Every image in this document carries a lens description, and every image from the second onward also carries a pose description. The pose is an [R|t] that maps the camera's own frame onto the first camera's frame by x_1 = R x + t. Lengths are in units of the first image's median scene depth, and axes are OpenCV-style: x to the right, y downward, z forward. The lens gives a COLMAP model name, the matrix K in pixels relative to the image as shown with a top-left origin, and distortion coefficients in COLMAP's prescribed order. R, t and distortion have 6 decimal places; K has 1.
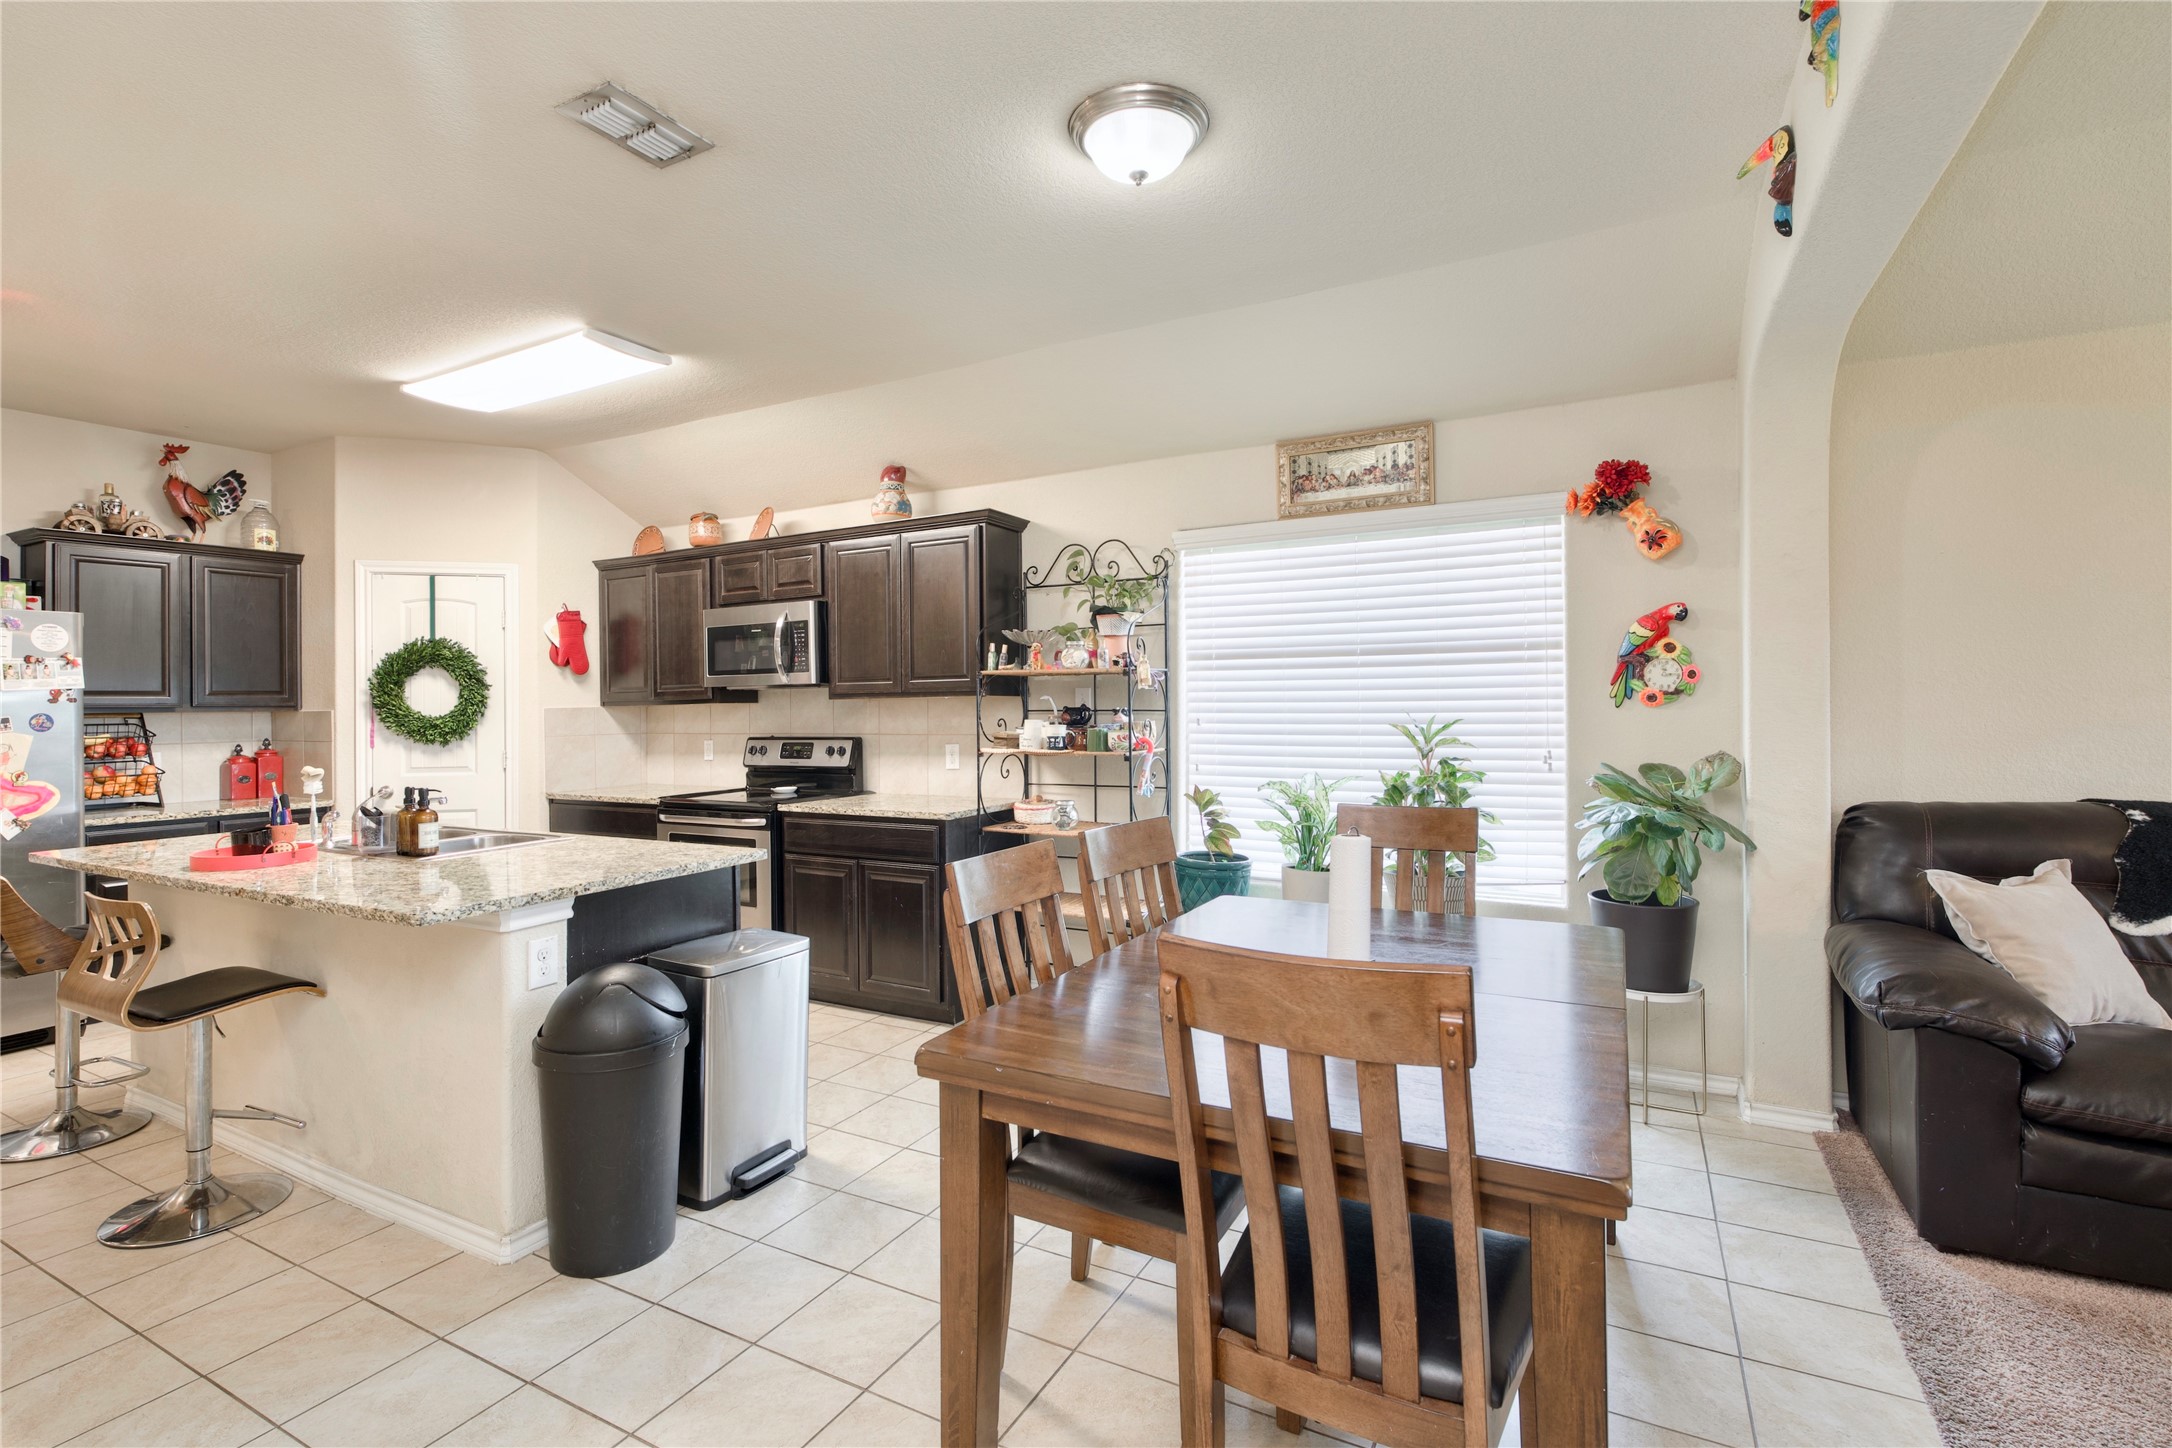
lens RADIAL K [[1016.6, 0, 1059.3], [0, 1016.6, 701.1], [0, 0, 1]] dist [-0.001773, -0.001445]
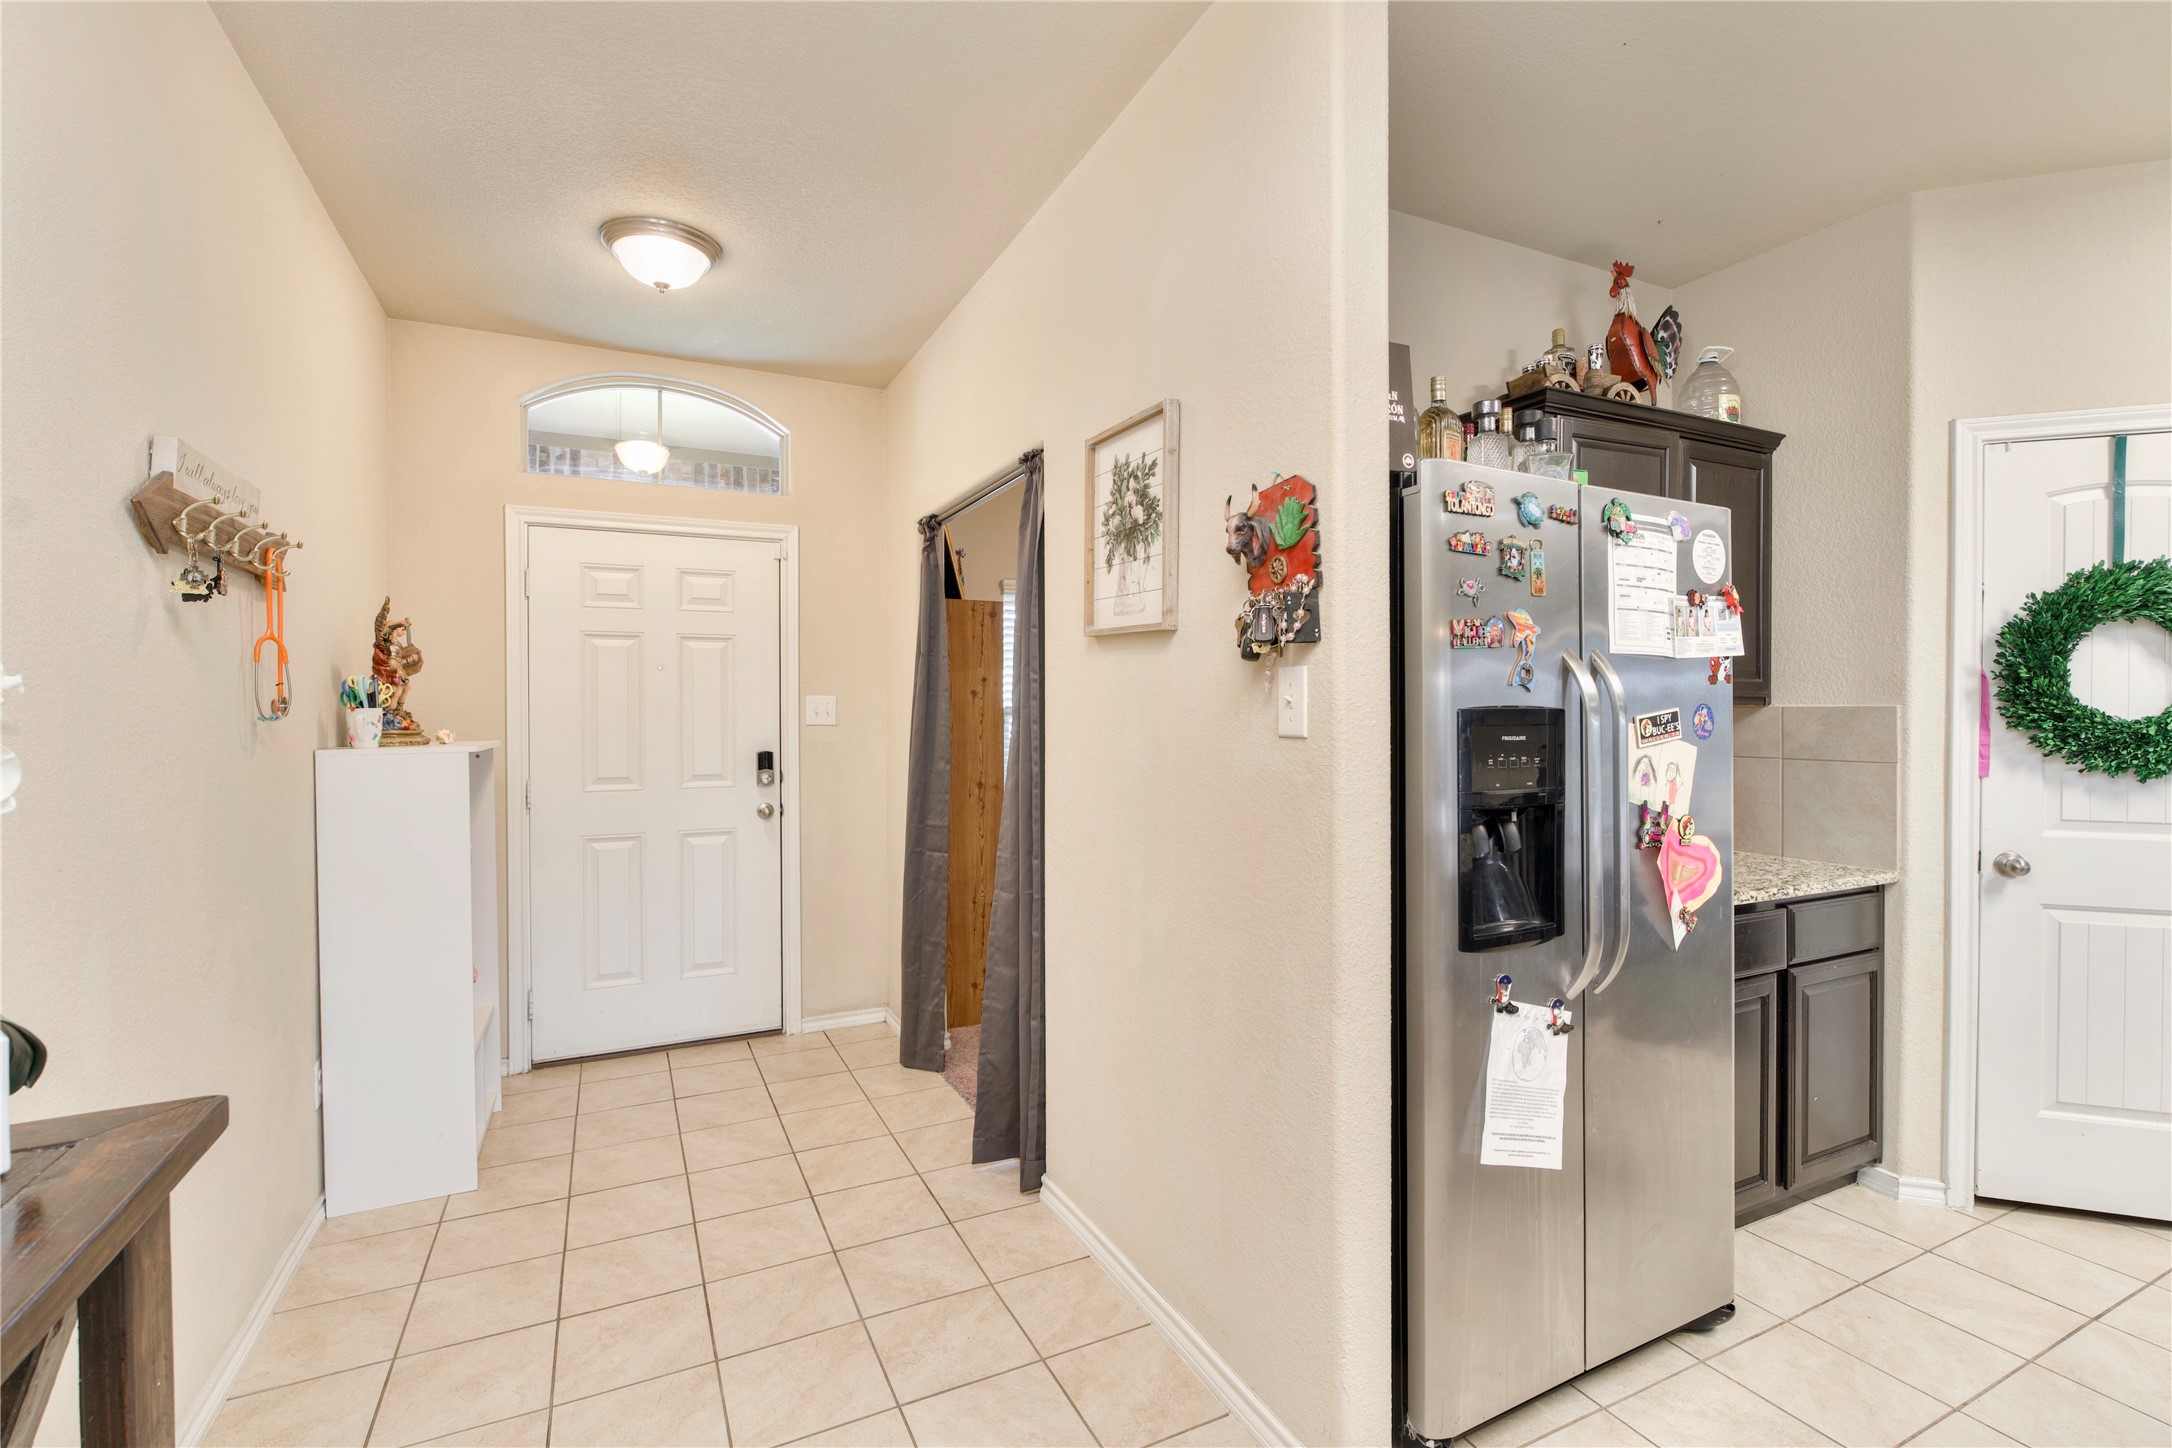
lens RADIAL K [[974.7, 0, 1089.6], [0, 974.7, 716.5], [0, 0, 1]] dist [-0.008035, 0.000316]
pose [[0.821714, 0.017118, -0.569643, -0.792189], [-0.008955, 0.999813, 0.017127, 0.010562], [0.569829, -0.008972, 0.821714, 0.338692]]
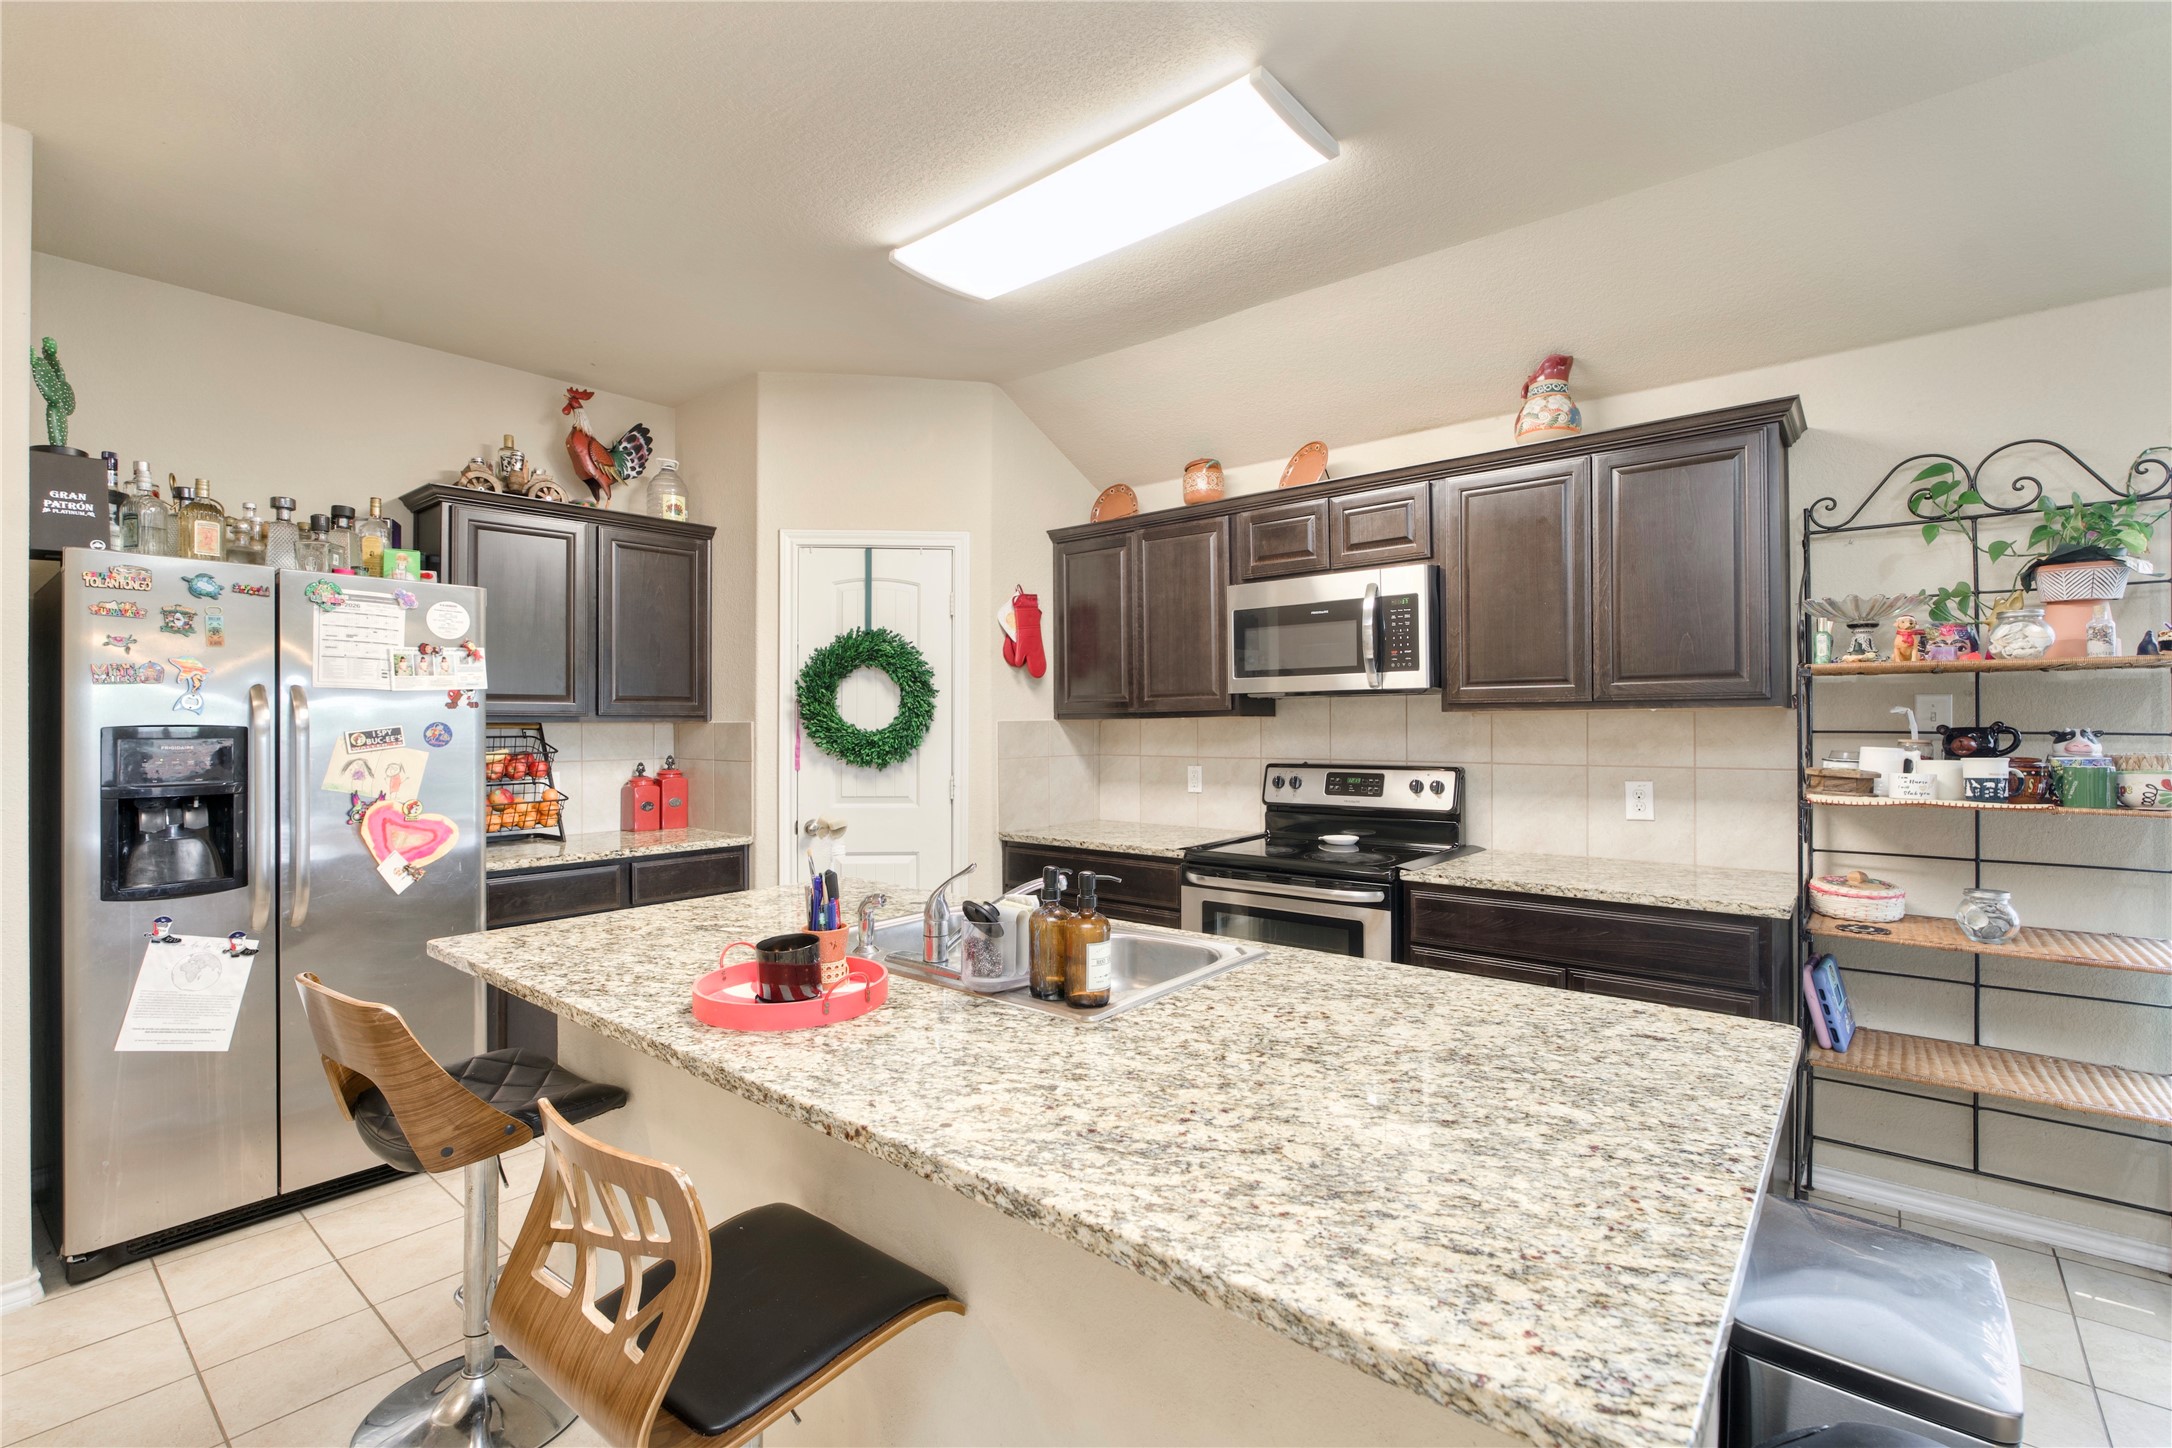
lens RADIAL K [[974.7, 0, 1089.6], [0, 974.7, 716.5], [0, 0, 1]] dist [-0.008035, 0.000316]
pose [[0.983347, 0.007700, -0.181576, -0.329966], [-0.008035, 0.999967, -0.001110, 0.004128], [0.181562, 0.002550, 0.983376, 0.314611]]
